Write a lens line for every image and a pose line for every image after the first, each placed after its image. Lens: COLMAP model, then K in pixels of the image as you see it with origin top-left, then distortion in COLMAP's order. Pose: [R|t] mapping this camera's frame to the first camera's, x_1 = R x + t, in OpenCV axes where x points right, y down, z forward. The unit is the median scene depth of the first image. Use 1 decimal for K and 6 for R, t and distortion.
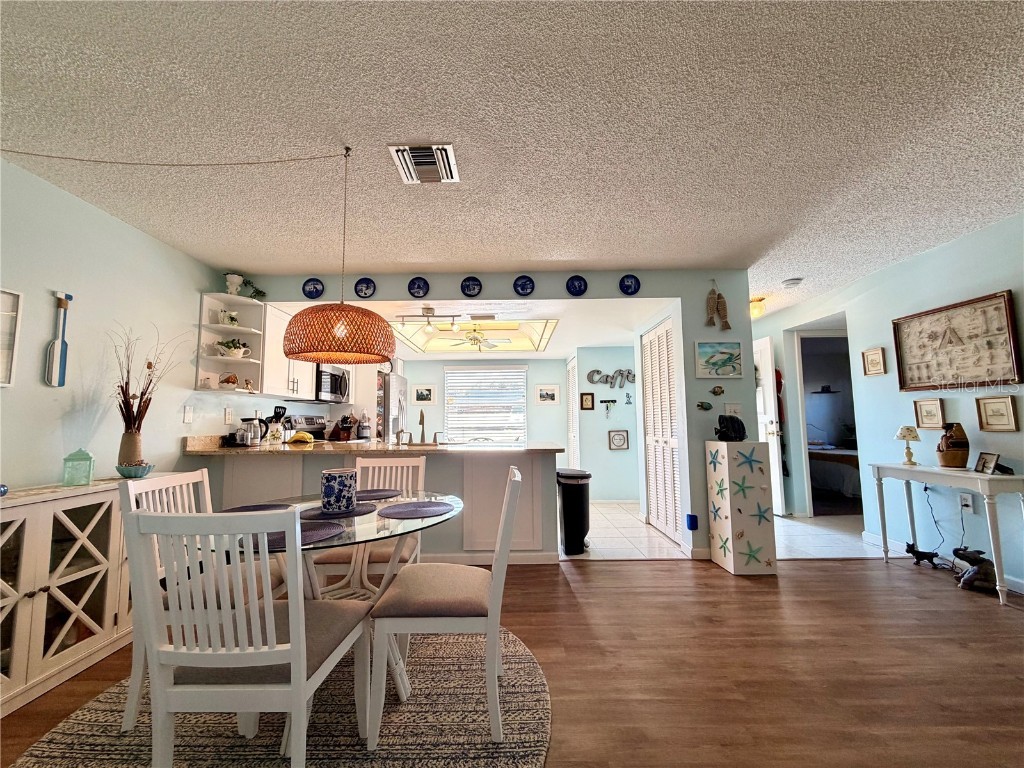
lens RADIAL K [[411.8, 0, 512.0], [0, 411.8, 384.0], [0, 0, 1]] dist [0.003288, 0.000485]
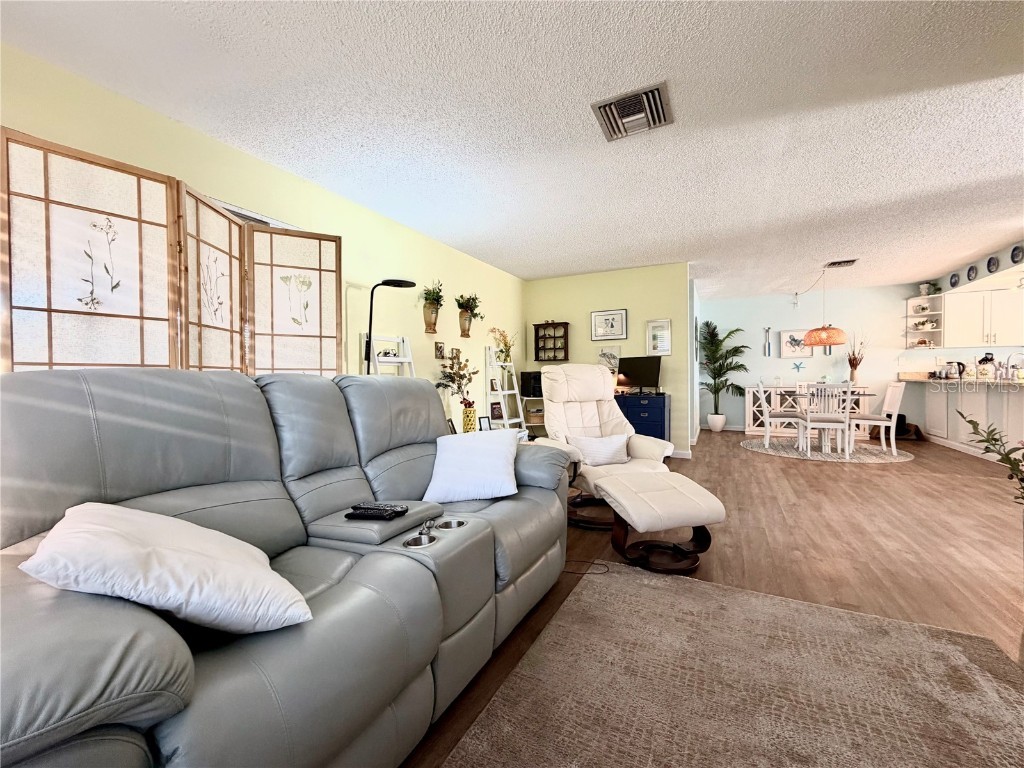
lens RADIAL K [[411.8, 0, 512.0], [0, 411.8, 384.0], [0, 0, 1]] dist [0.003288, 0.000485]
pose [[-0.459271, 0.029362, -0.887811, 1.143246], [0.095766, 0.995265, -0.016625, 0.019659], [0.883119, -0.092657, -0.459909, 0.124844]]
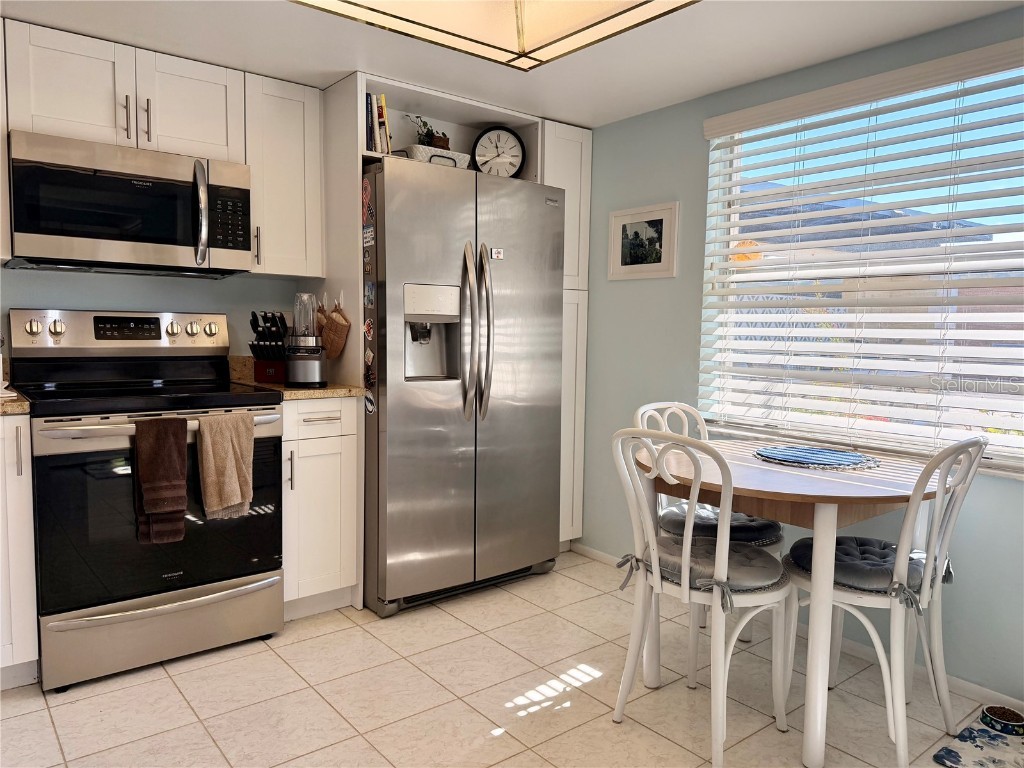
lens RADIAL K [[727.3, 0, 512.0], [0, 727.3, 384.0], [0, 0, 1]] dist [0.089250, -0.156116]
pose [[0.625240, 0.084490, -0.775846, 0.159074], [0.048932, 0.987923, 0.147019, 0.055907], [0.778897, -0.129886, 0.613554, 0.780373]]
